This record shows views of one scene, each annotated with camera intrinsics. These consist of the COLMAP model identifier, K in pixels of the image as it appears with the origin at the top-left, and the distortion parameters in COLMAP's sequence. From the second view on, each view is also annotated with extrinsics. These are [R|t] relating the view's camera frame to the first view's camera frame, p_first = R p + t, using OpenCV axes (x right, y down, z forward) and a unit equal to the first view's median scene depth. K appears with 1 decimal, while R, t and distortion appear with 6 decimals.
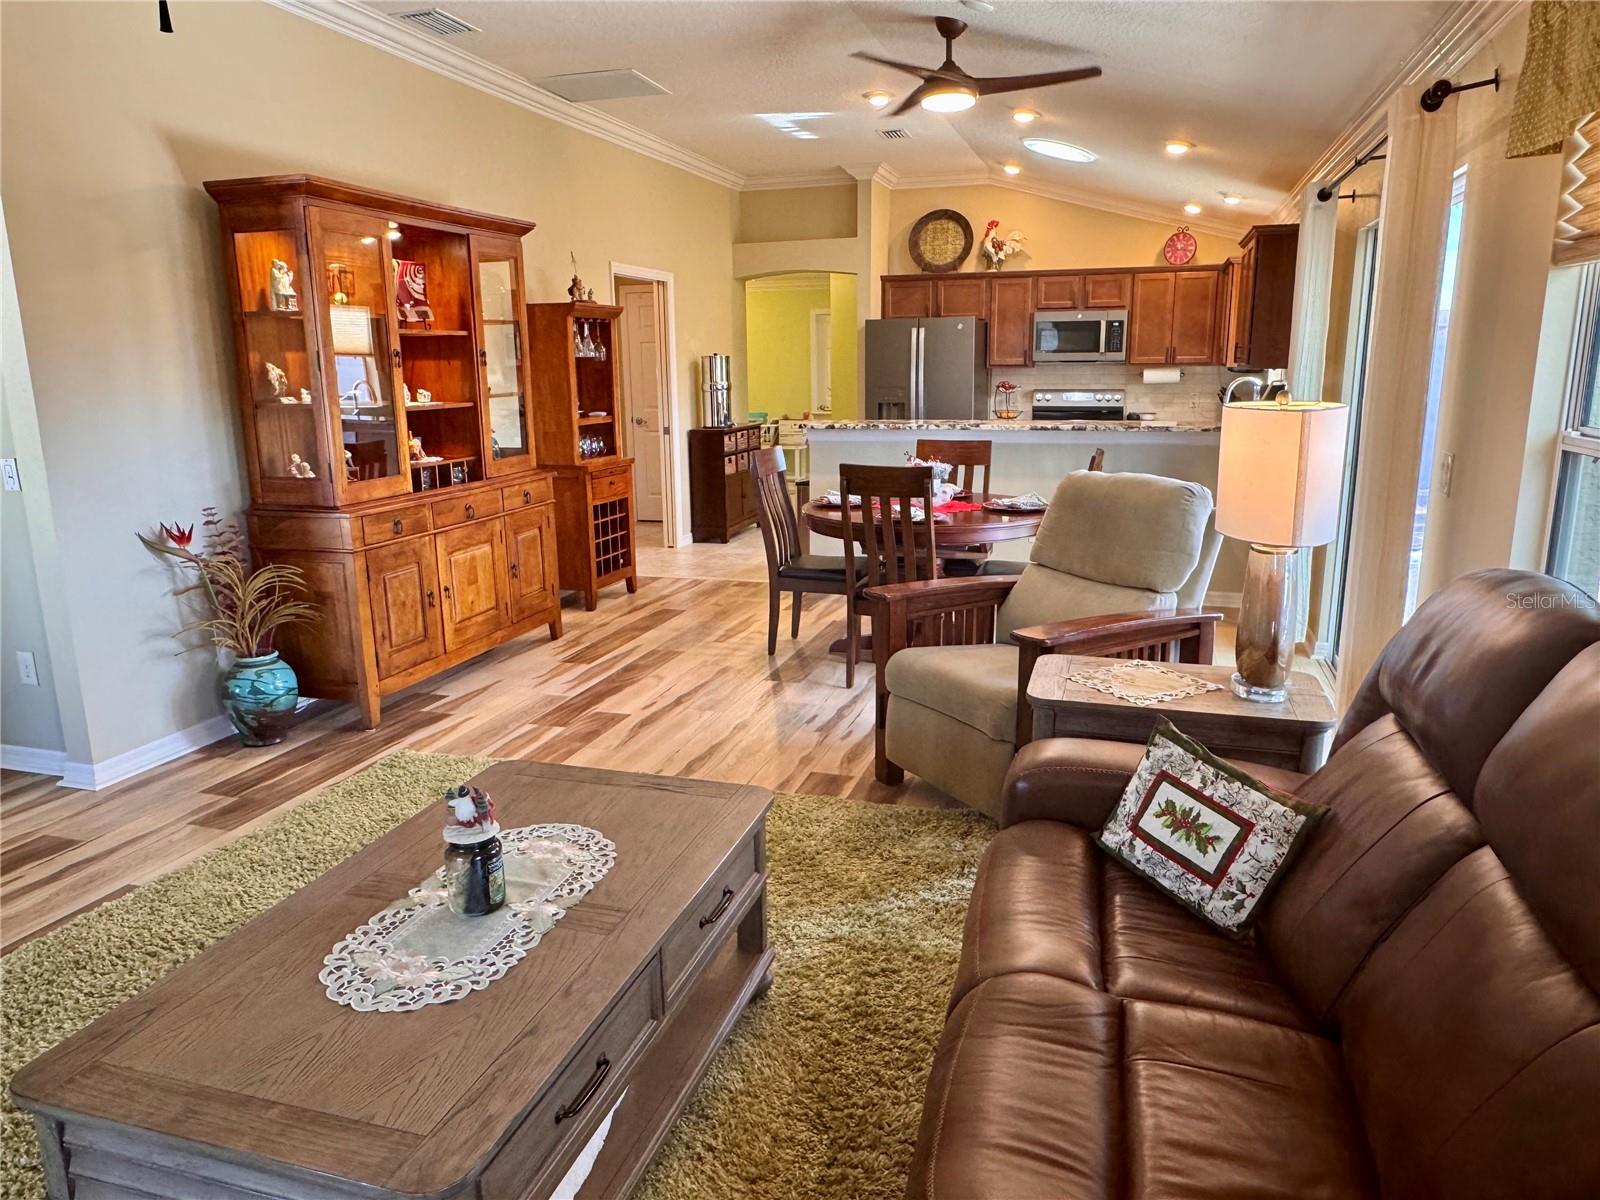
lens RADIAL K [[1075.1, 0, 800.9], [0, 1075.1, 602.3], [0, 0, 1]] dist [-0.003454, 0.000768]
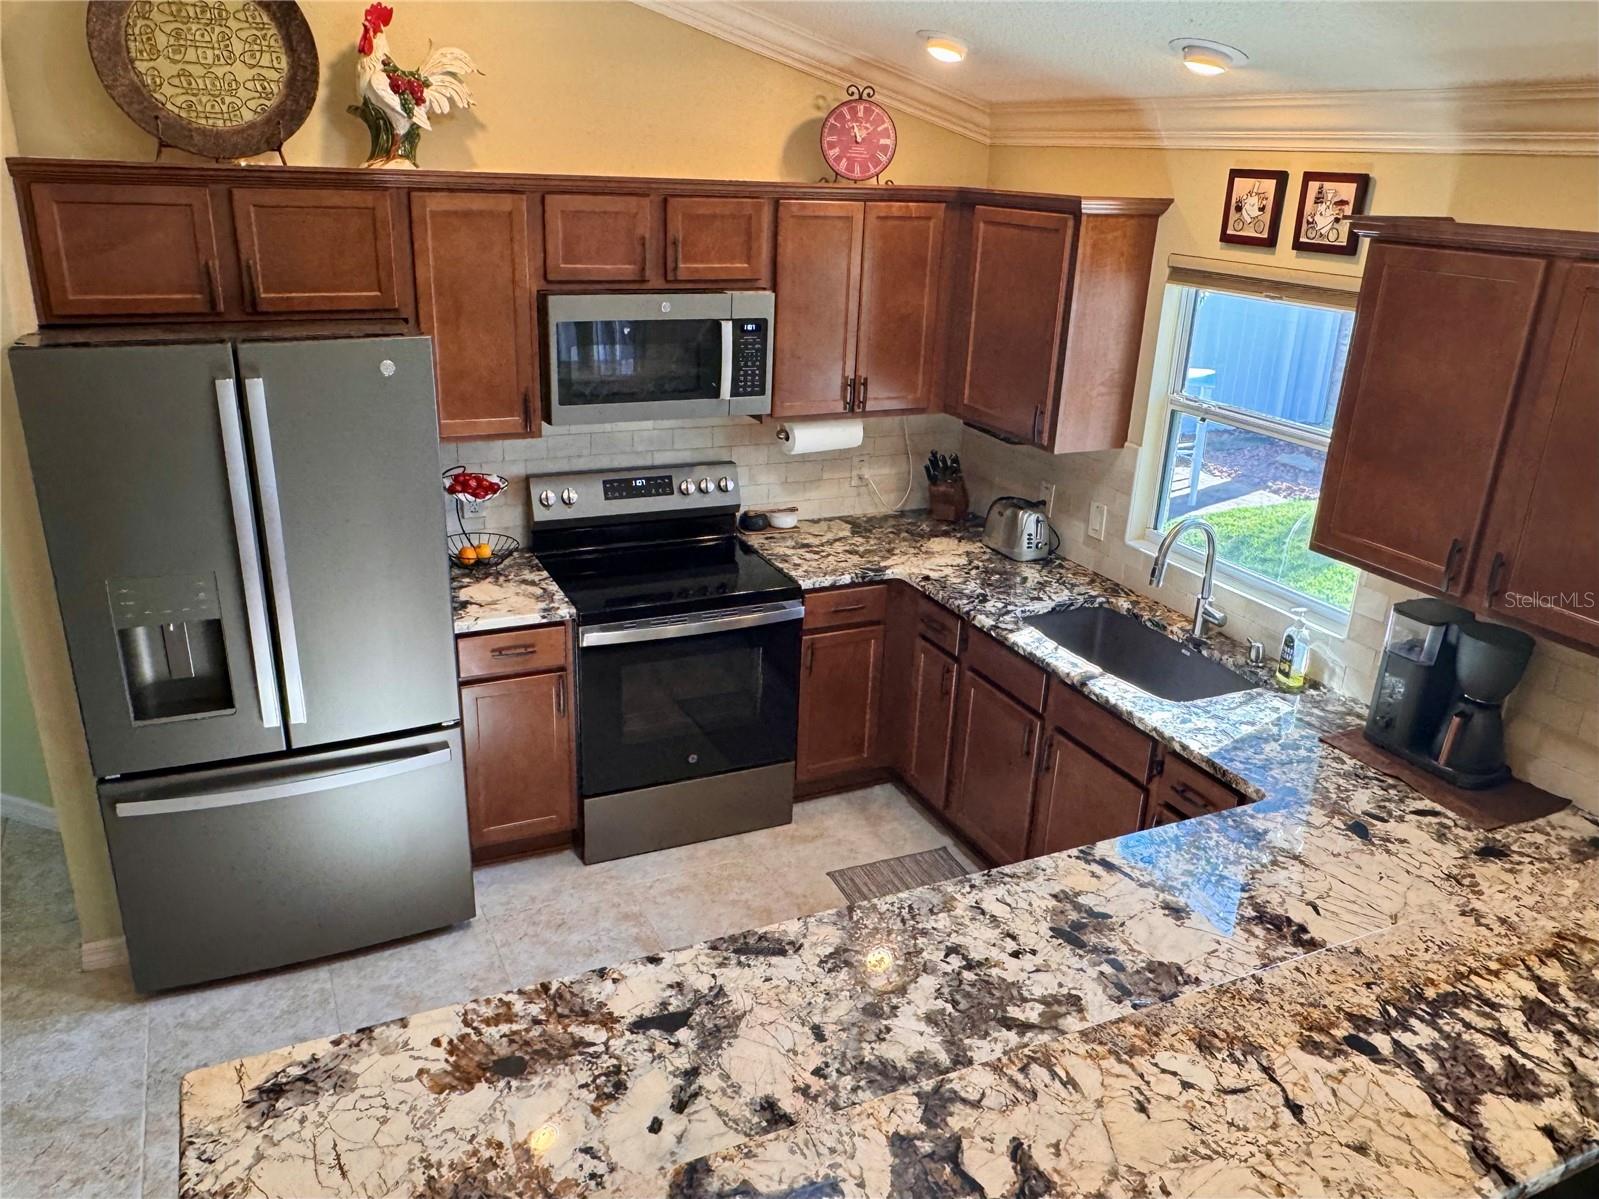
lens RADIAL K [[1193.2, 0, 800.4], [0, 1193.2, 599.3], [0, 0, 1]] dist [-0.007362, 0.009582]
pose [[0.729212, -0.200235, 0.654337, -0.002323], [0.103865, 0.977538, 0.183388, -0.235041], [-0.676360, -0.065766, 0.733630, 0.644677]]
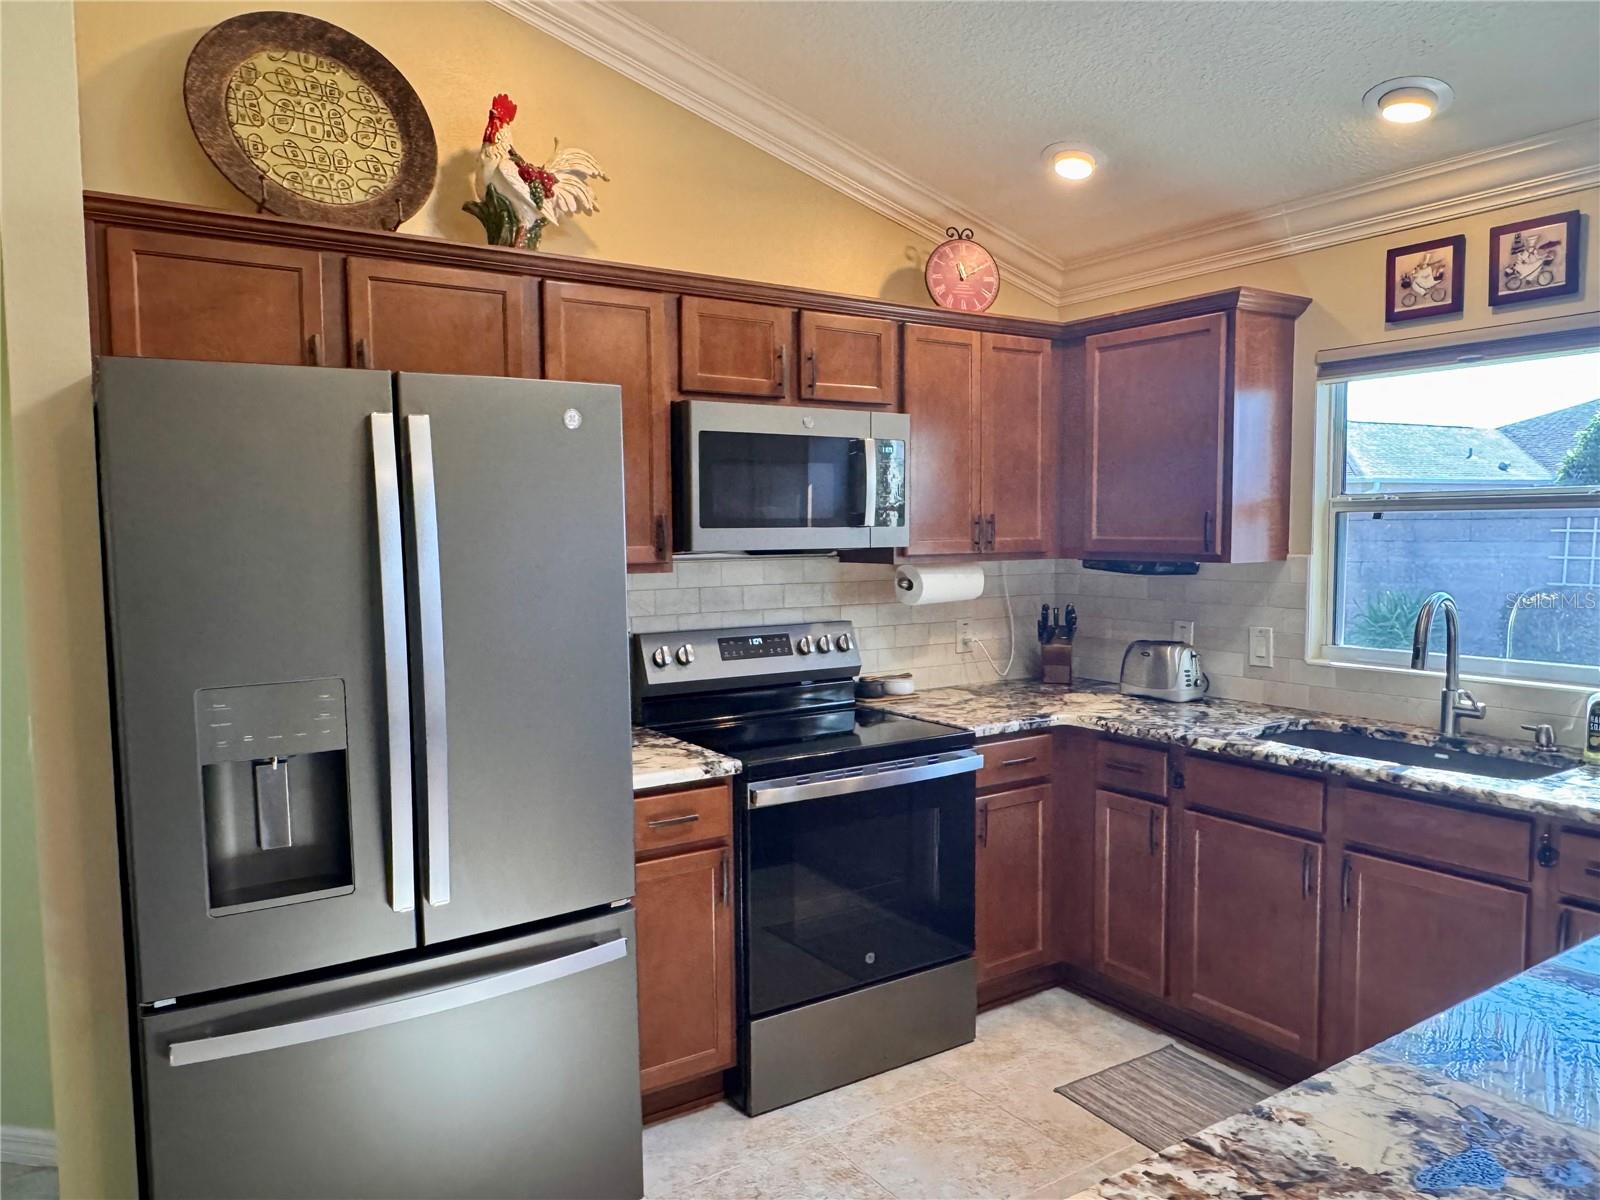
lens RADIAL K [[1108.5, 0, 796.7], [0, 1108.5, 598.2], [0, 0, 1]] dist [0.000192, -0.001428]
pose [[0.625533, -0.045940, 0.778844, -0.018447], [0.173632, 0.981427, -0.081565, -0.181440], [-0.760631, 0.186254, 0.621892, 0.785961]]
